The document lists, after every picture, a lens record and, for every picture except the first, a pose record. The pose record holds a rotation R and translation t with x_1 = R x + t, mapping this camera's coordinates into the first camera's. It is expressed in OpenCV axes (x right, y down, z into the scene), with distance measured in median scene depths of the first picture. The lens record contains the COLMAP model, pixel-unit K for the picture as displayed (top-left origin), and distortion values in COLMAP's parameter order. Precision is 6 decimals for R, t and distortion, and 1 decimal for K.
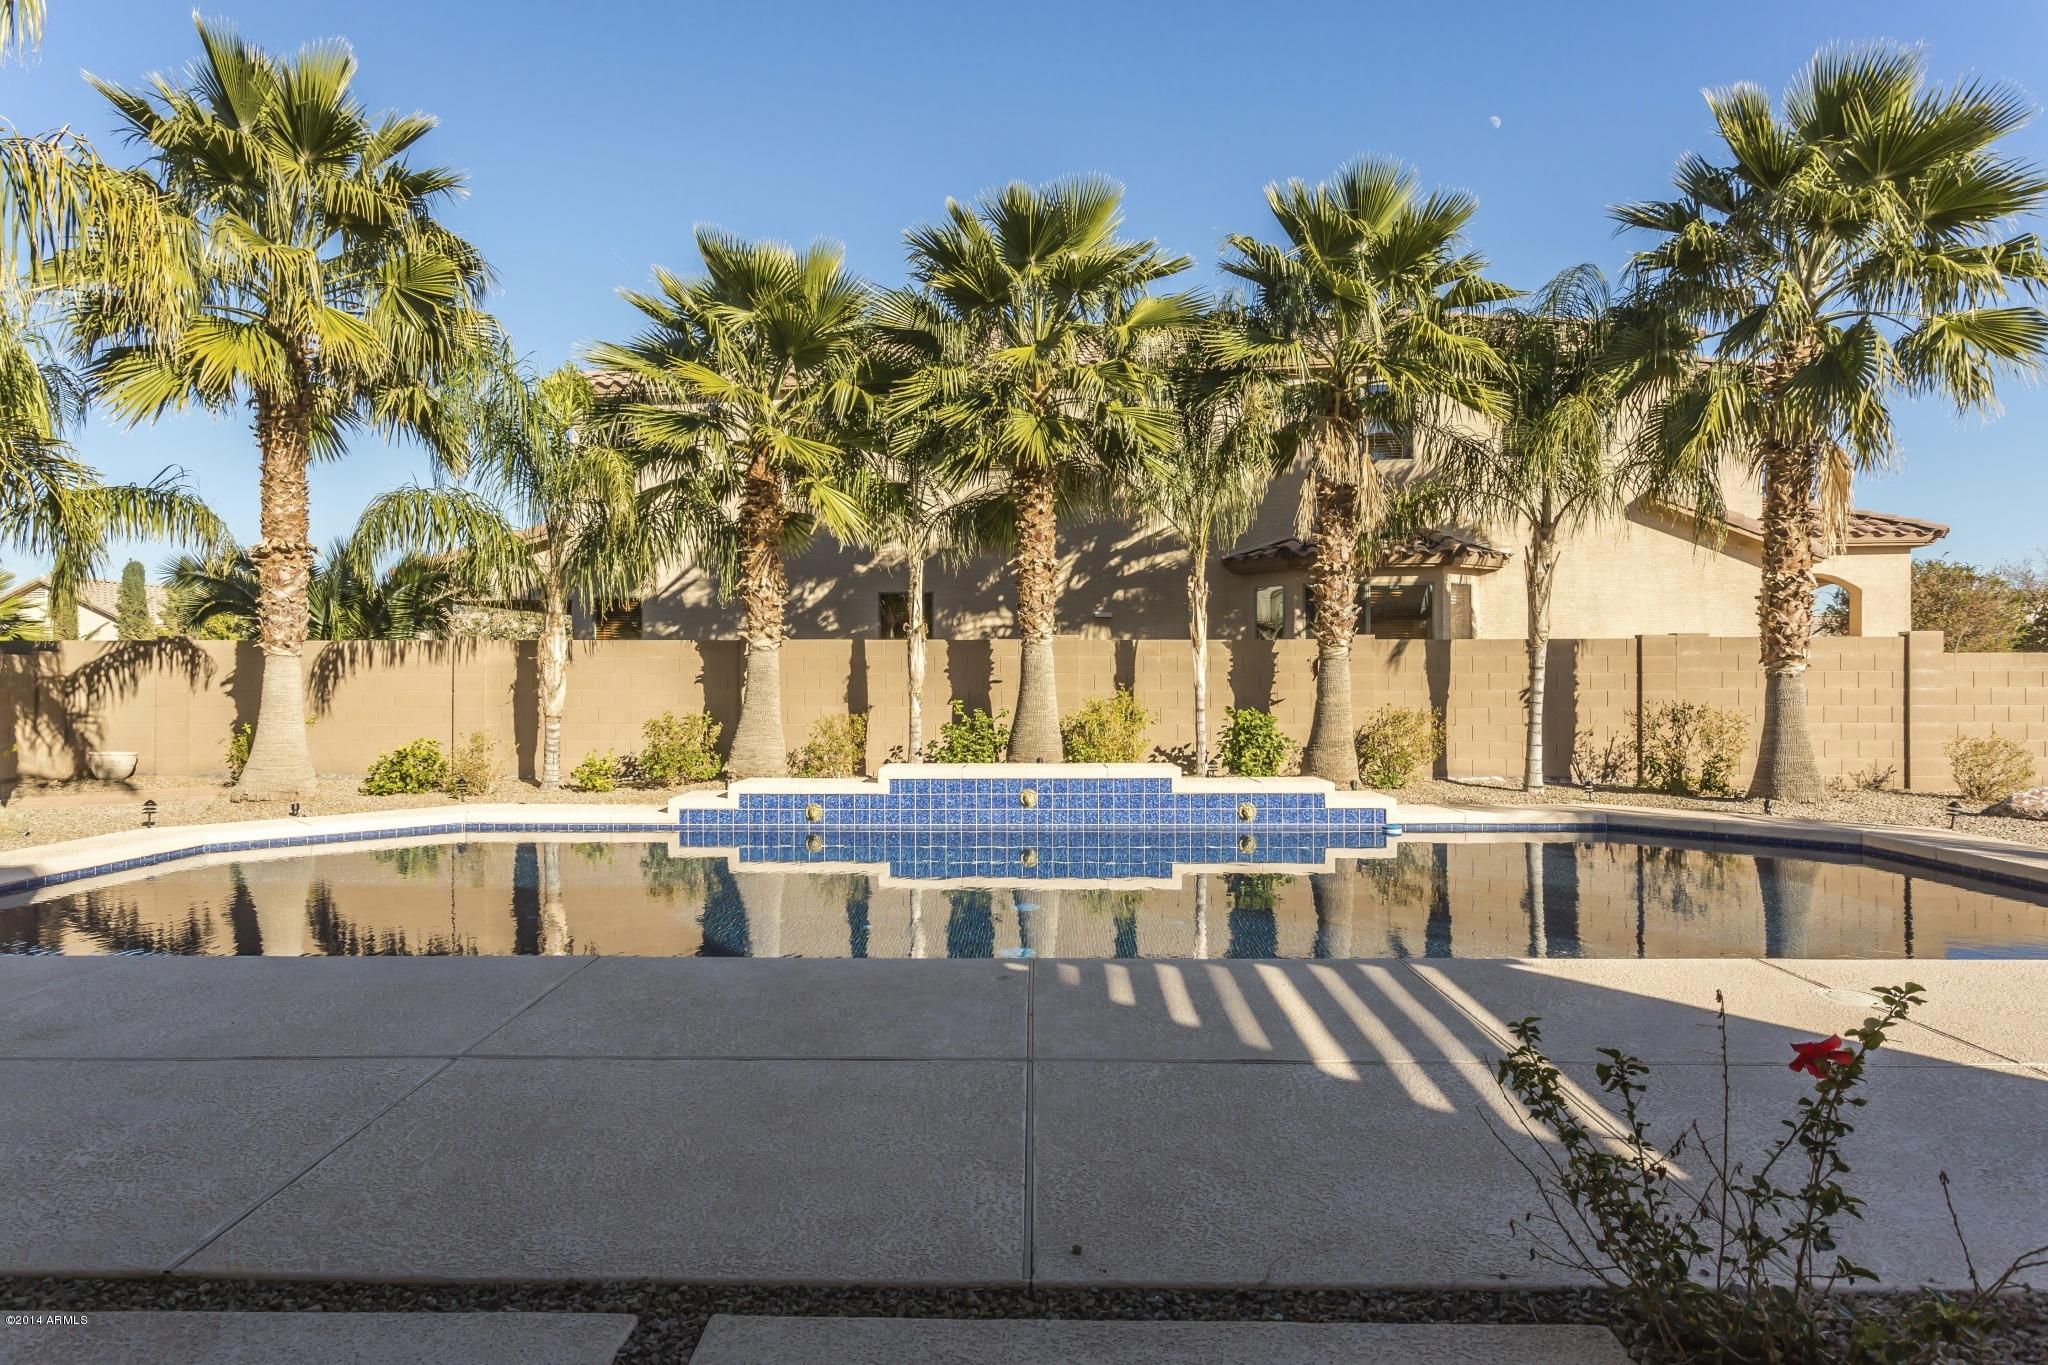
lens RADIAL K [[1050.9, 0, 1039.1], [0, 1050.9, 679.1], [0, 0, 1]] dist [-0.002089, 0.002973]
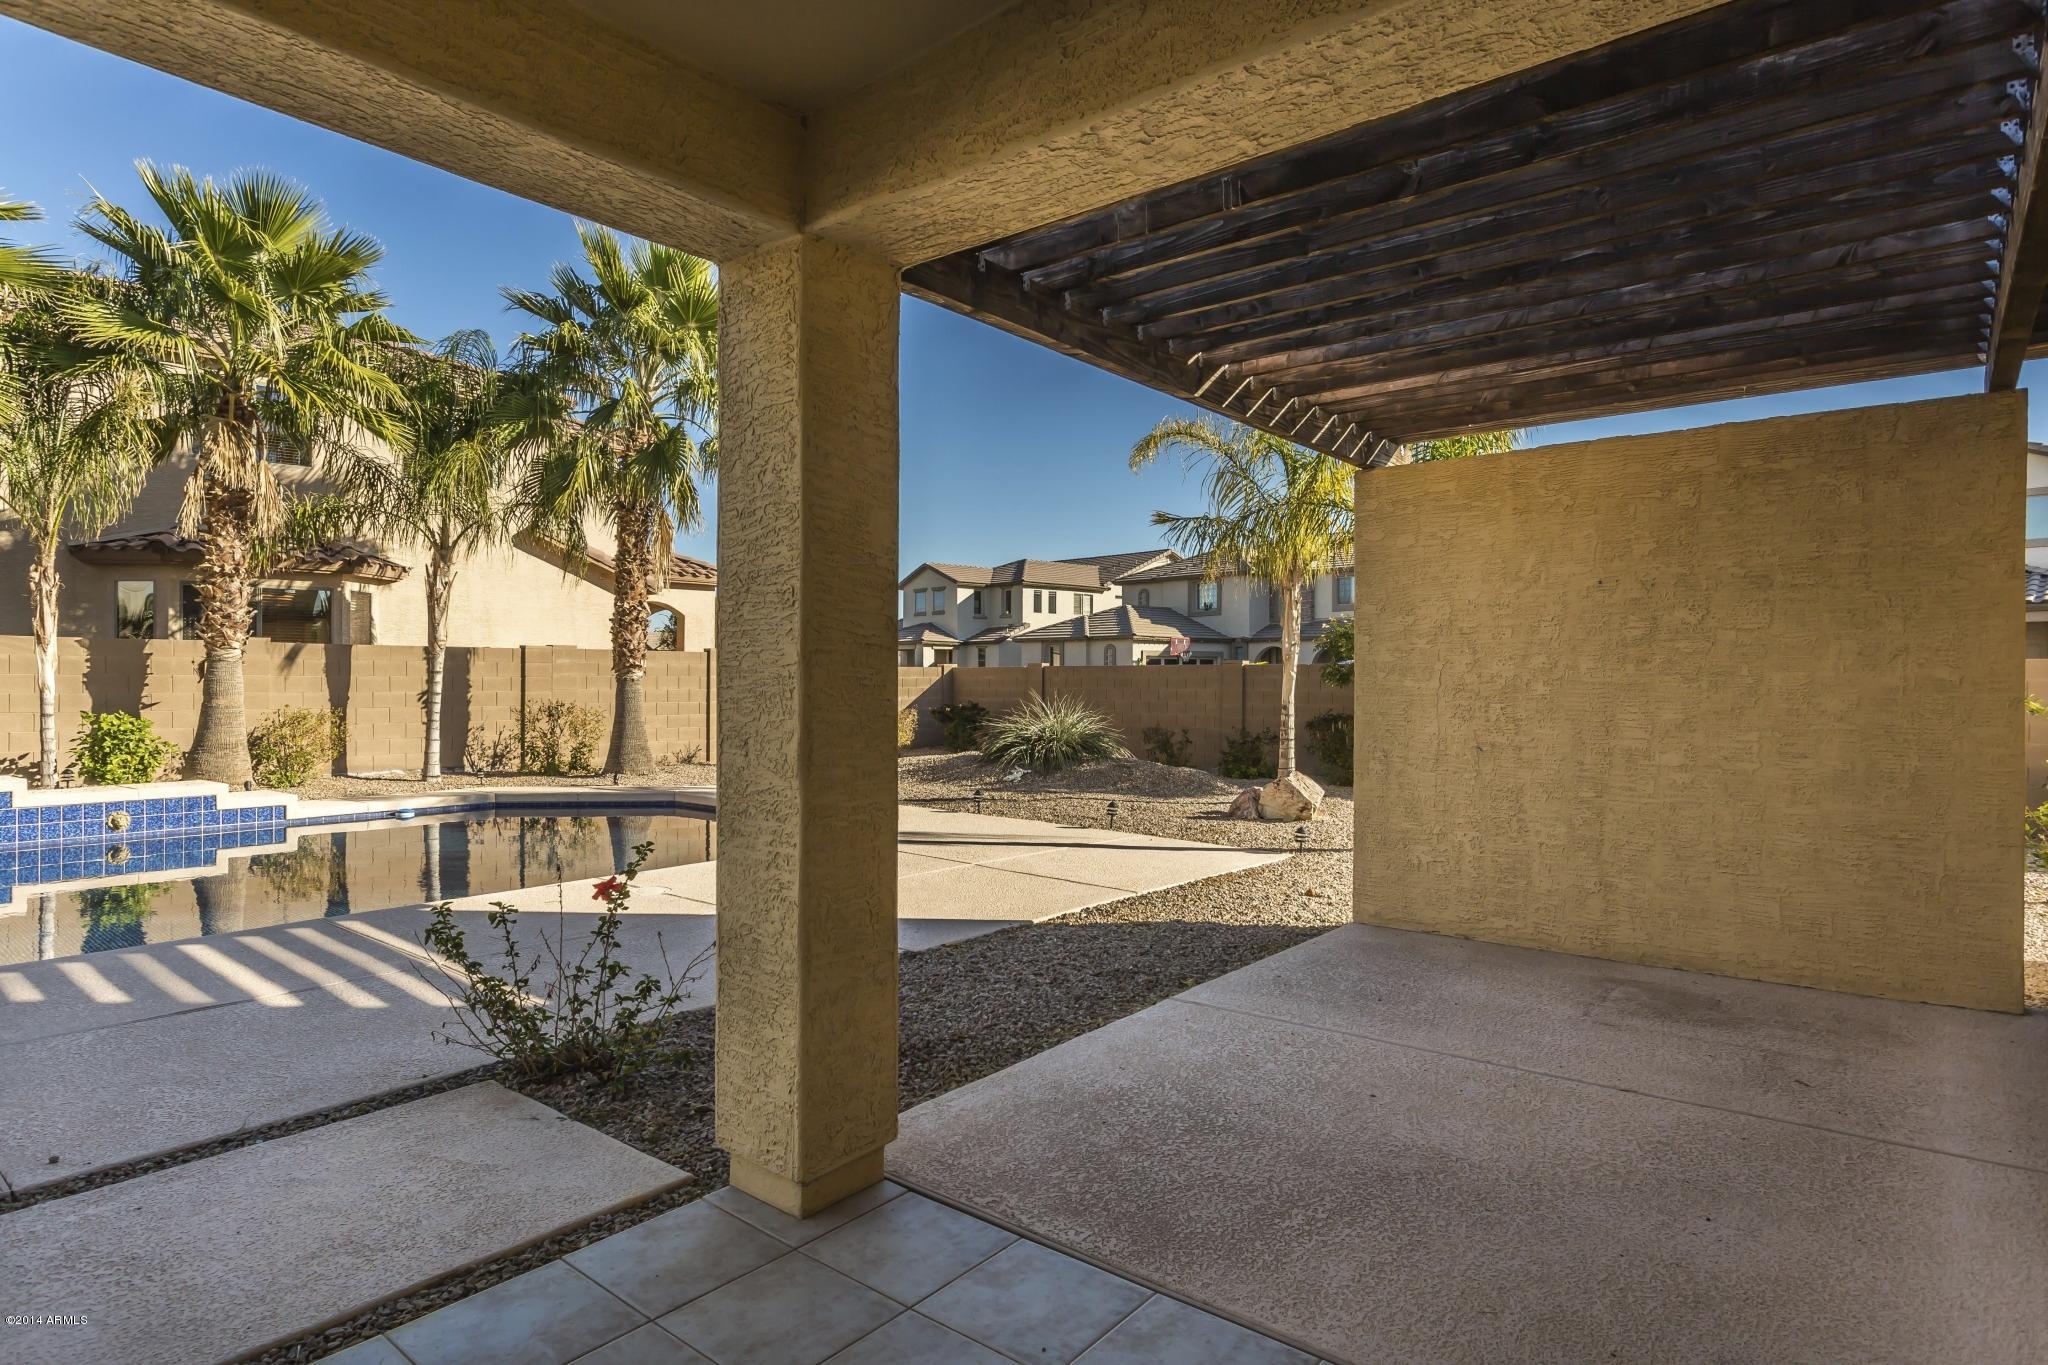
lens RADIAL K [[1050.9, 0, 1039.1], [0, 1050.9, 679.1], [0, 0, 1]] dist [-0.002089, 0.002973]
pose [[0.563288, 0.006344, 0.826236, -0.102067], [-0.005666, 0.999977, -0.003815, -0.002420], [-0.826241, -0.002532, 0.563311, -0.189355]]
